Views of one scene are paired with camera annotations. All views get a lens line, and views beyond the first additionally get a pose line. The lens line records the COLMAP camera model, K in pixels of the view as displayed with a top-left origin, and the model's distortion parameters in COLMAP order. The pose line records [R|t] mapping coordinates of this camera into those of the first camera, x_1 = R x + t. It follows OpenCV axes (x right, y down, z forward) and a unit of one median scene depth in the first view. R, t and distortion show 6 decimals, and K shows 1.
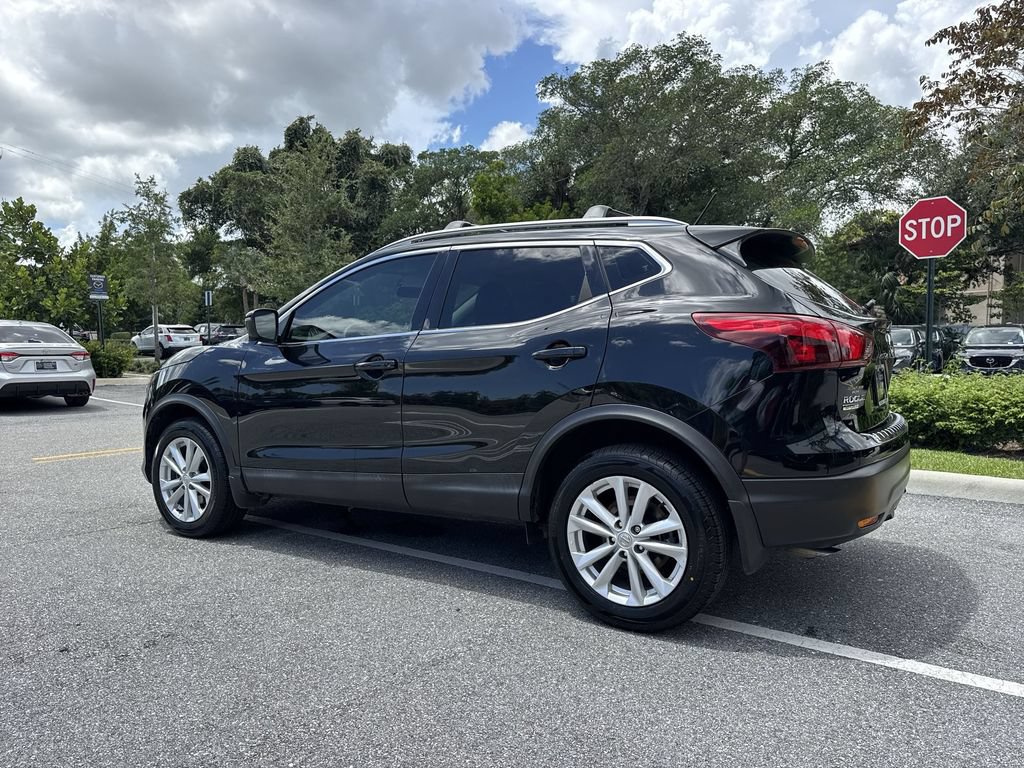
lens RADIAL K [[718.3, 0, 516.6], [0, 718.3, 386.2], [0, 0, 1]] dist [0.039673, -0.053132]
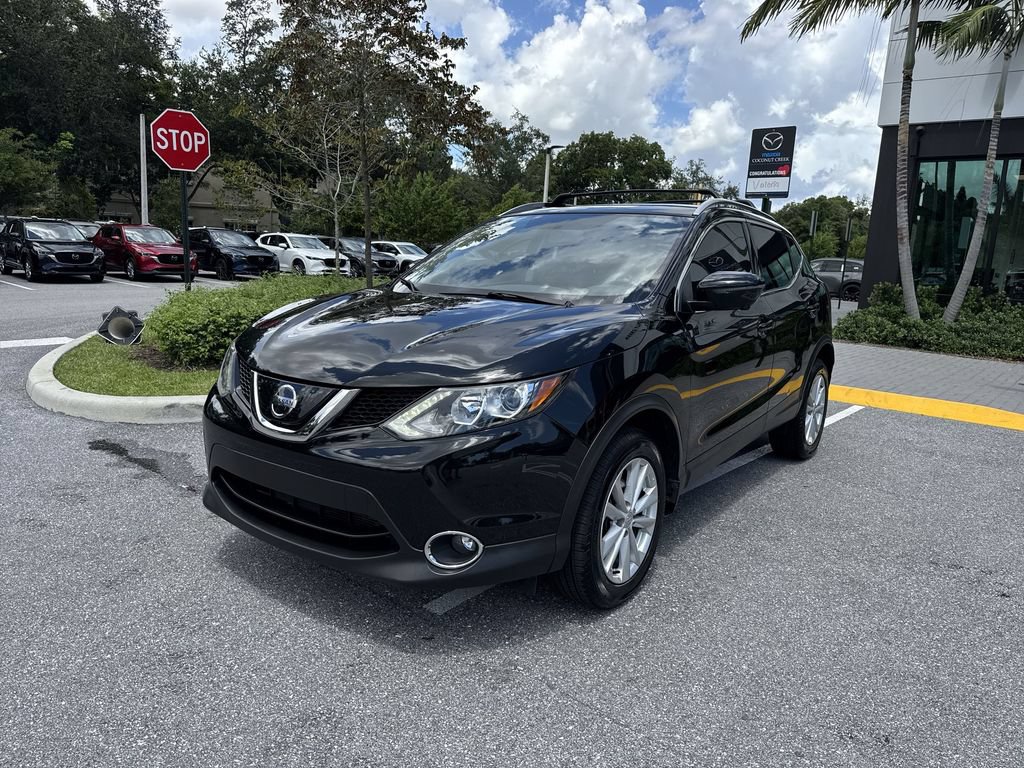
lens RADIAL K [[718.3, 0, 507.5], [0, 718.3, 391.3], [0, 0, 1]] dist [0.039673, -0.053132]
pose [[0.073393, -0.179003, 0.981107, -1.212041], [0.010558, 0.983845, 0.178713, -0.119198], [-0.997247, -0.002758, 0.074097, 1.176131]]
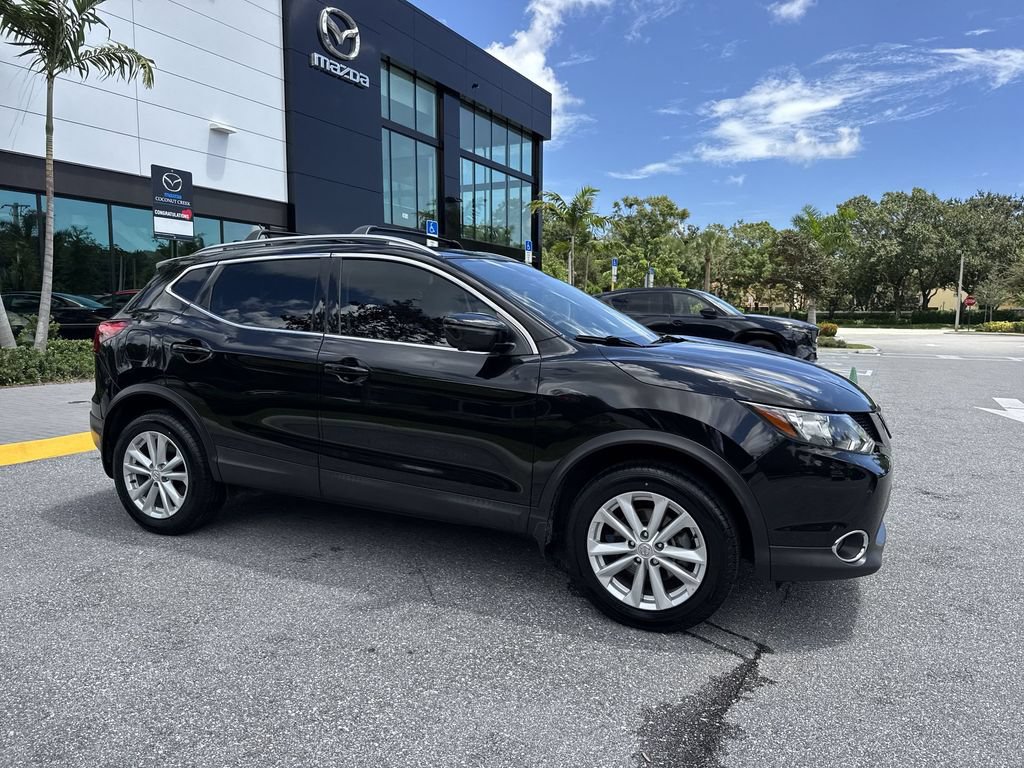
lens RADIAL K [[718.3, 0, 514.6], [0, 718.3, 397.2], [0, 0, 1]] dist [0.039673, -0.053132]
pose [[-0.987995, 0.012604, -0.153973, 0.009146], [-0.014935, 0.984206, 0.176396, -0.175057], [0.153765, 0.176578, -0.972202, 2.220283]]
